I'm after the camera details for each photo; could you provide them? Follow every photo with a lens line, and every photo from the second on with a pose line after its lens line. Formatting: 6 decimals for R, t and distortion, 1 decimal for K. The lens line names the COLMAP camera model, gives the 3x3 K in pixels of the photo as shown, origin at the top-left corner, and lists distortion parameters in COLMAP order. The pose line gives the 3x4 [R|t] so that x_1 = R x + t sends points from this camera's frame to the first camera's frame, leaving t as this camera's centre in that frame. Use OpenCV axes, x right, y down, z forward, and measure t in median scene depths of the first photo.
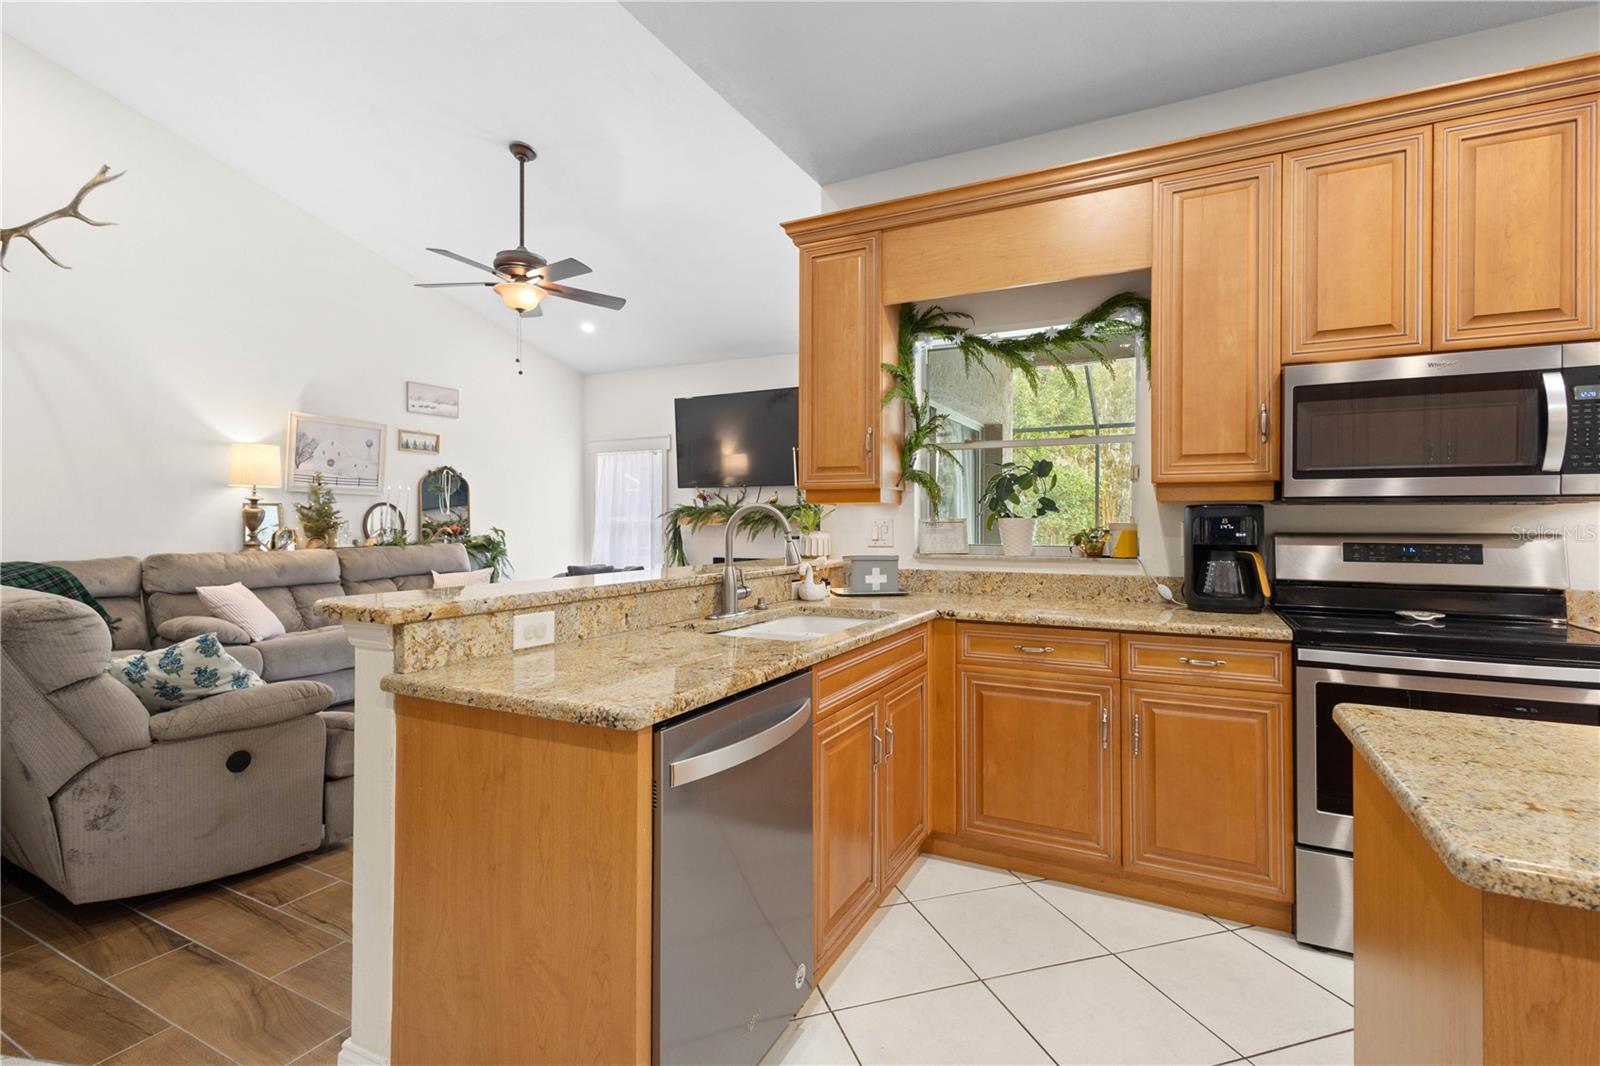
lens RADIAL K [[741.4, 0, 801.4], [0, 741.4, 519.4], [0, 0, 1]] dist [0.015053, -0.005731]
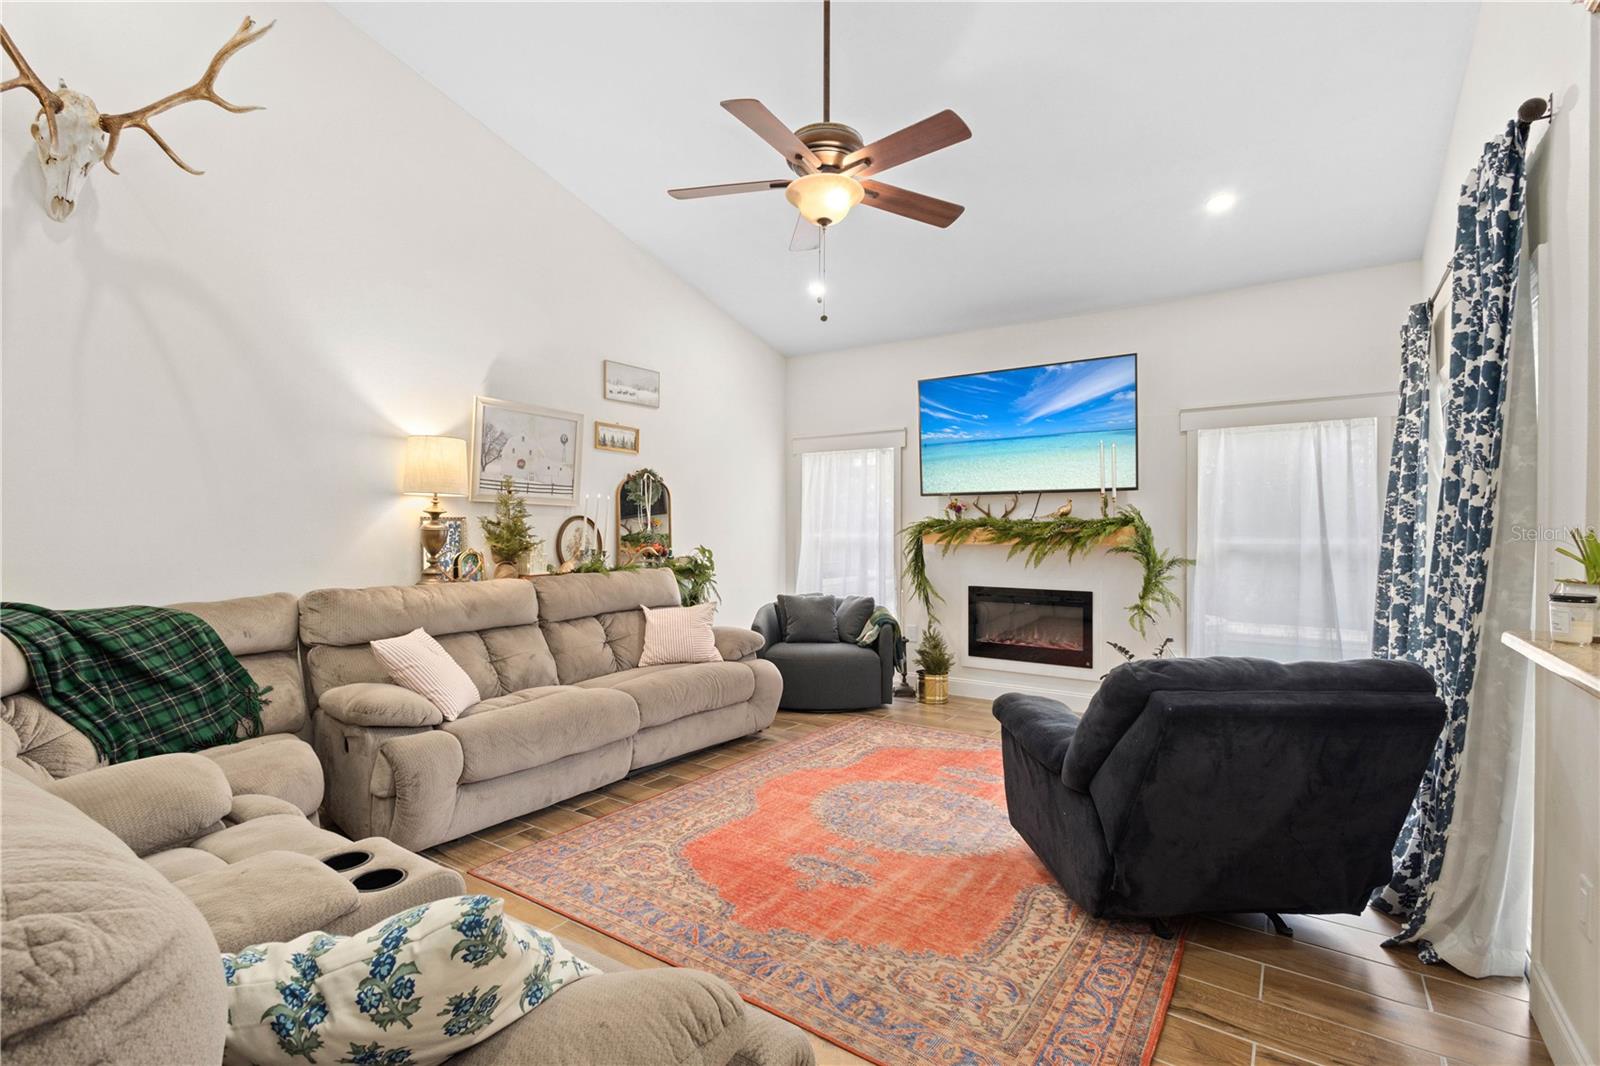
lens RADIAL K [[737.5, 0, 798.8], [0, 737.5, 531.0], [0, 0, 1]] dist [0.012664, -0.001372]
pose [[0.992246, 0.002221, -0.124272, -0.325997], [-0.001771, 0.999991, 0.003726, -0.013551], [0.124279, -0.003477, 0.992241, 0.362816]]
